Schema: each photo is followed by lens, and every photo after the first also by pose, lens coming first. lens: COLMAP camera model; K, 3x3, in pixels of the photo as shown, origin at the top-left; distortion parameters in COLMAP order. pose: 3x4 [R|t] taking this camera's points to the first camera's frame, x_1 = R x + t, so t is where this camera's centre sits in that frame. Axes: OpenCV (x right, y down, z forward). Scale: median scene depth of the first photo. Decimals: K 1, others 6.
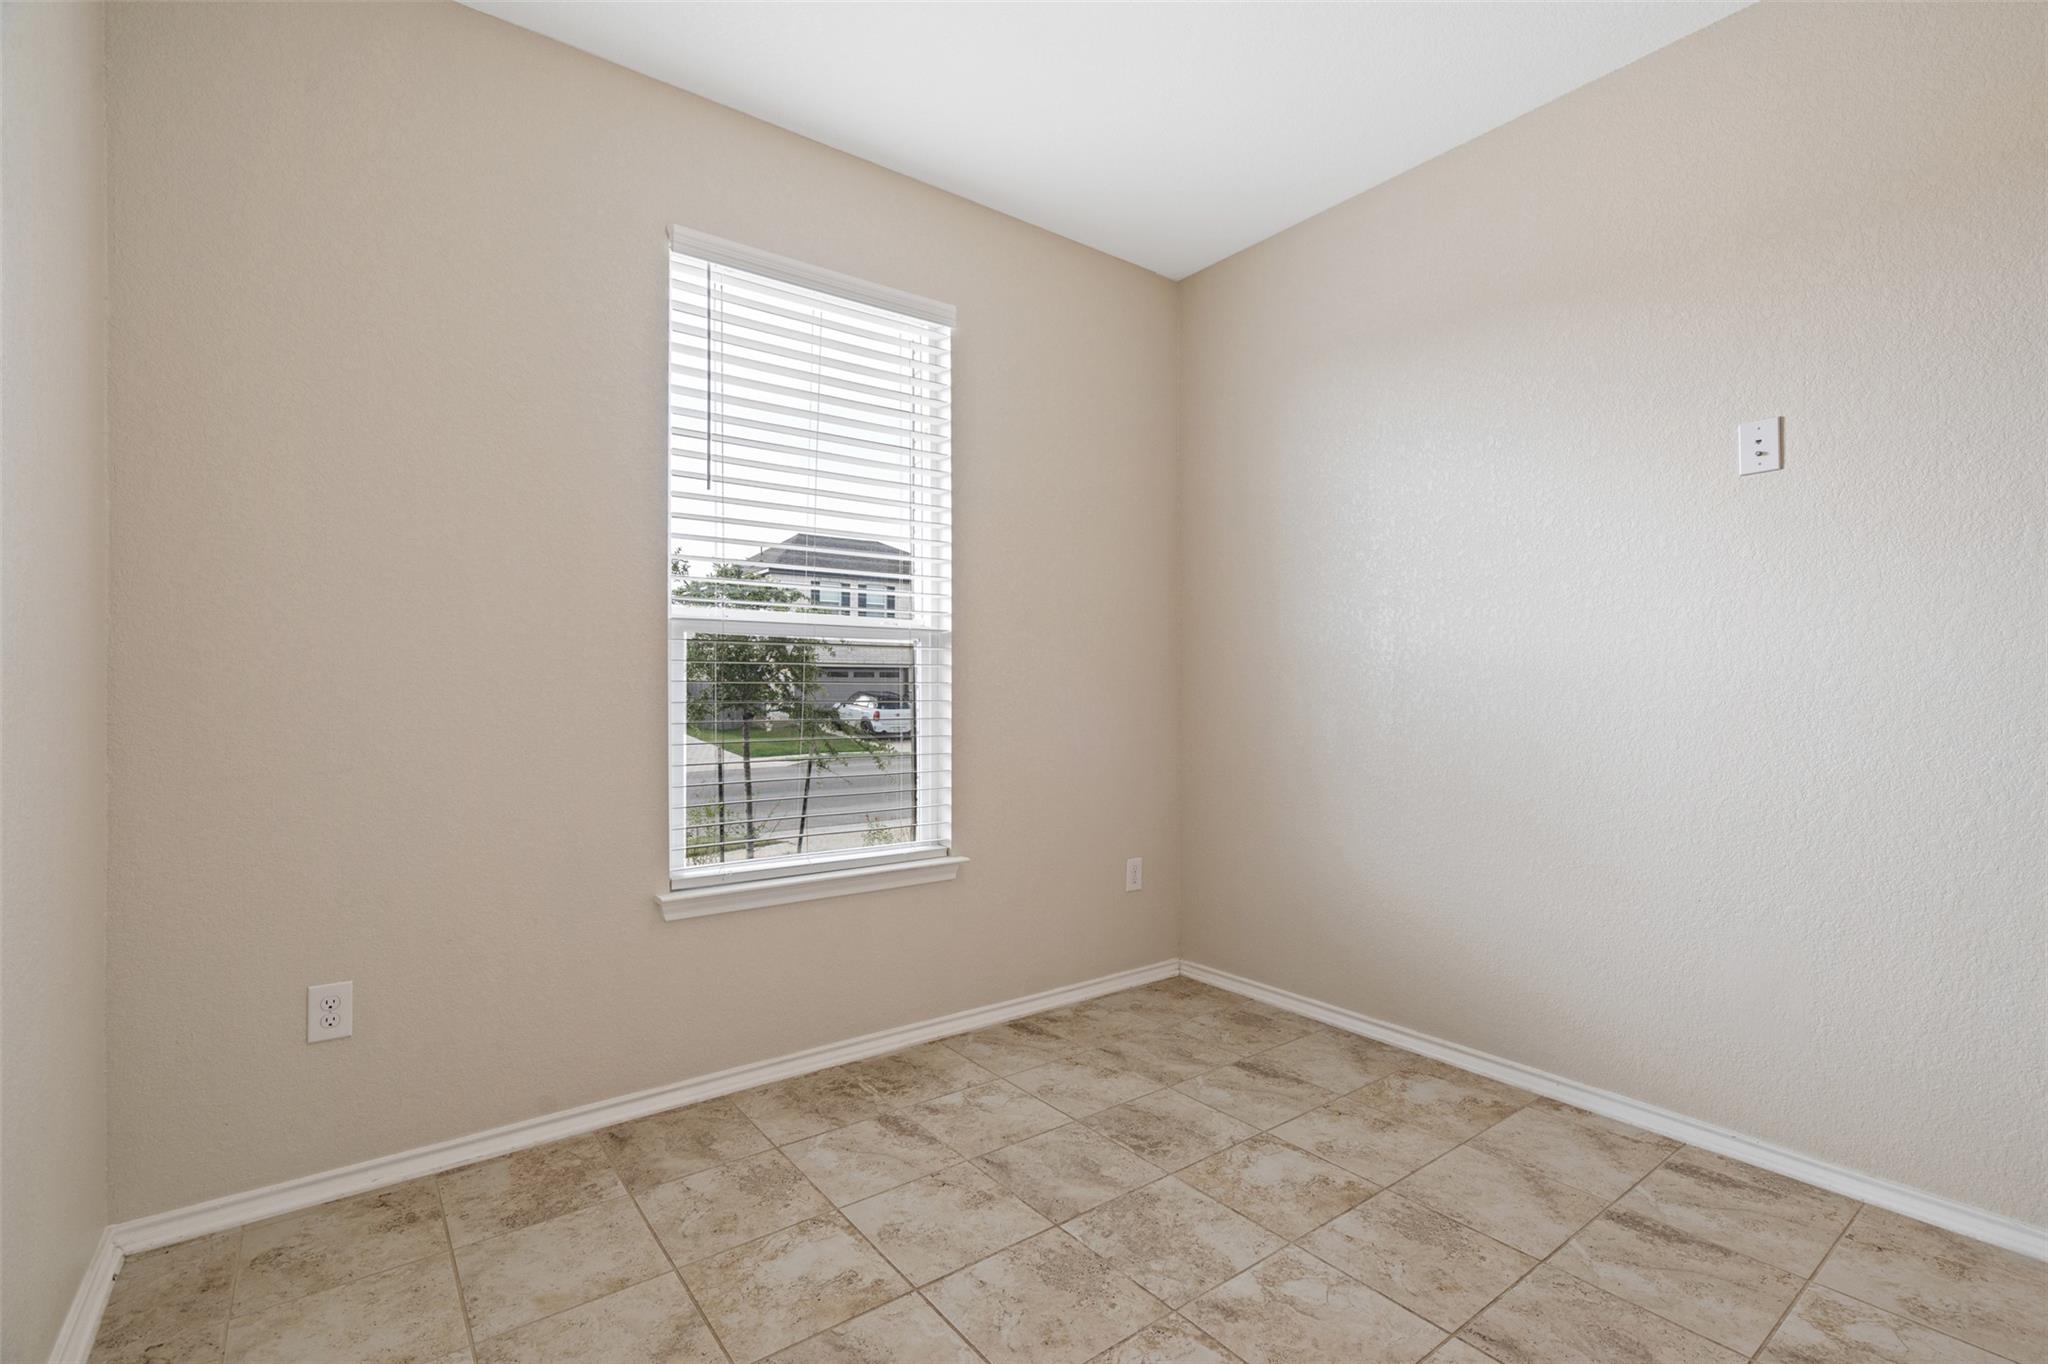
lens RADIAL K [[929.4, 0, 1033.0], [0, 929.4, 685.0], [0, 0, 1]] dist [-0.002786, 0.000396]
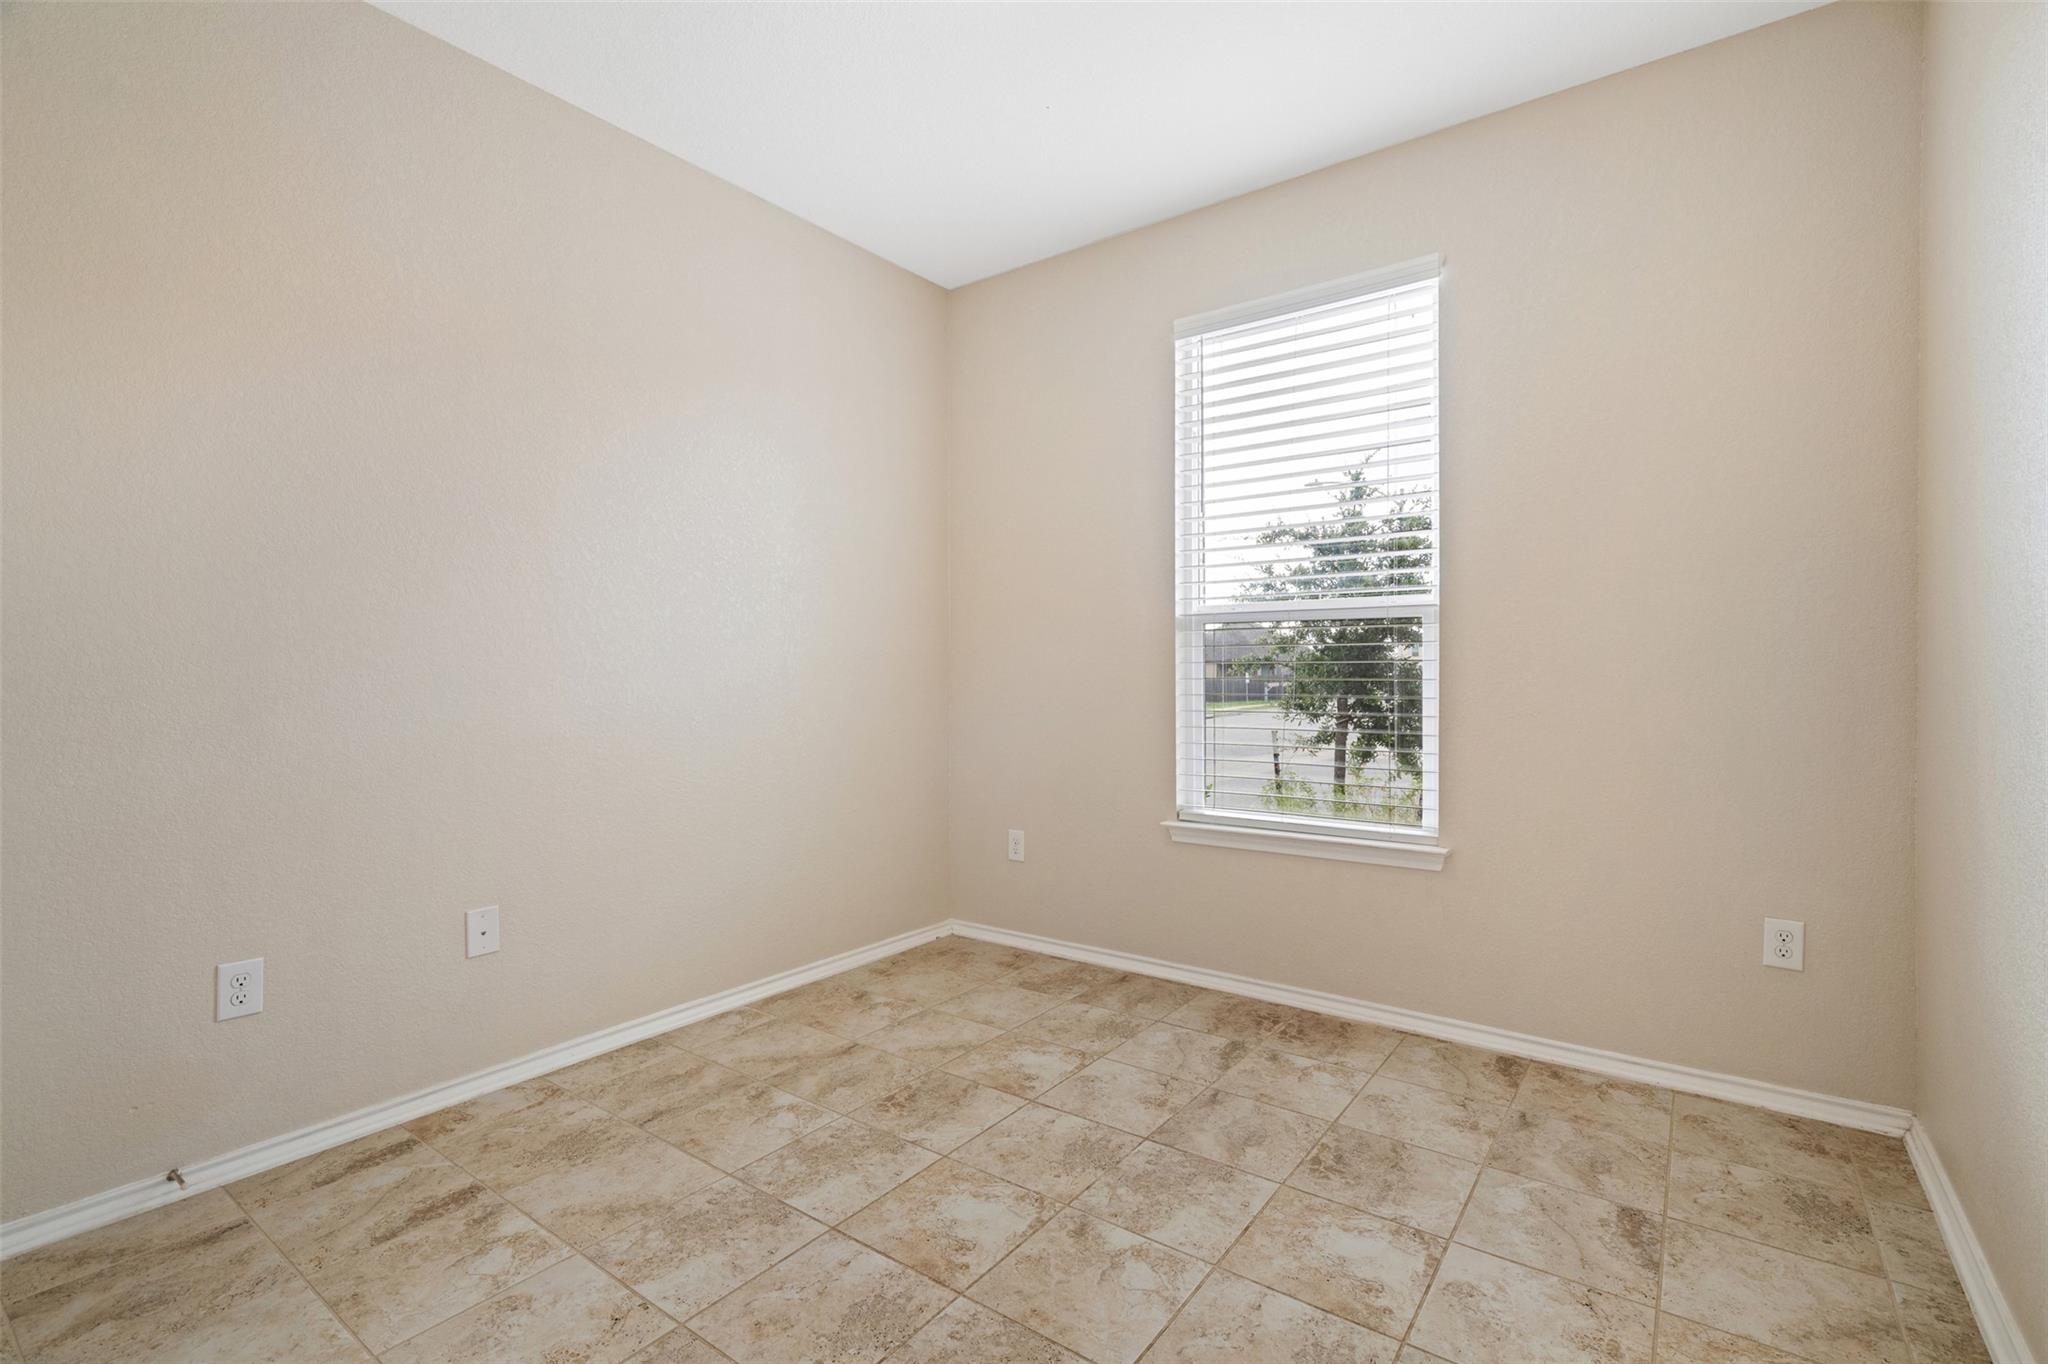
lens RADIAL K [[929.4, 0, 1038.2], [0, 929.4, 672.0], [0, 0, 1]] dist [-0.002786, 0.000396]
pose [[0.276001, -0.004190, -0.961148, 0.818627], [0.010857, 0.999940, -0.001241, 0.007943], [0.961096, -0.010093, 0.276030, 0.426300]]
